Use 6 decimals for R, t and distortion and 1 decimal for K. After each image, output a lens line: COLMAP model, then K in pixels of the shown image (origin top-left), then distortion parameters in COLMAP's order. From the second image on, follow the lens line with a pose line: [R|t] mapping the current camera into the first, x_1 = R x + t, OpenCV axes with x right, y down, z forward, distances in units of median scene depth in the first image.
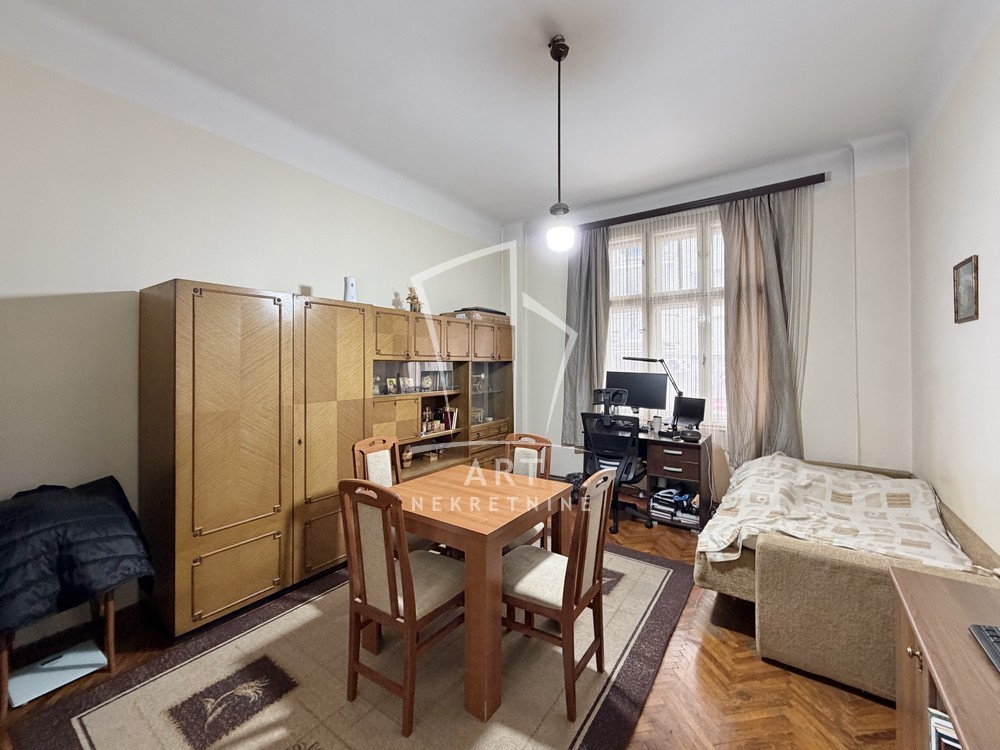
lens RADIAL K [[406.3, 0, 493.5], [0, 406.3, 360.4], [0, 0, 1]] dist [-0.001247, -0.000342]
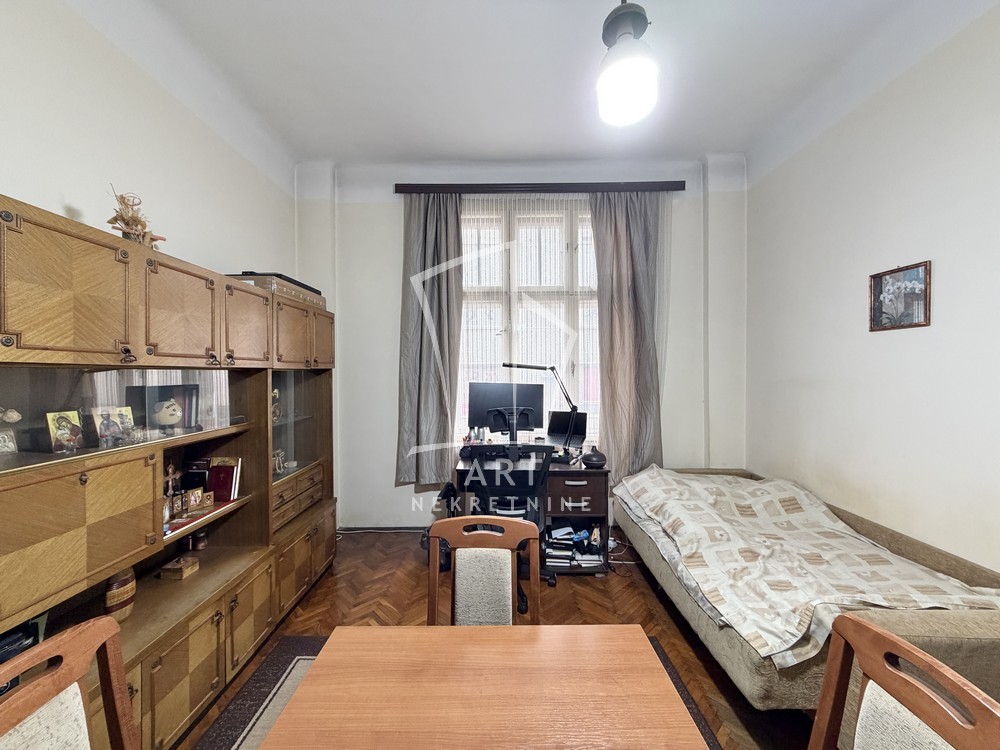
lens RADIAL K [[397.1, 0, 497.2], [0, 397.1, 376.9], [0, 0, 1]] dist [0.000450, 0.000040]
pose [[0.819055, -0.009950, 0.573628, -0.122691], [-0.000292, 0.999842, 0.017760, 0.003741], [-0.573715, -0.014714, 0.818923, 0.428202]]
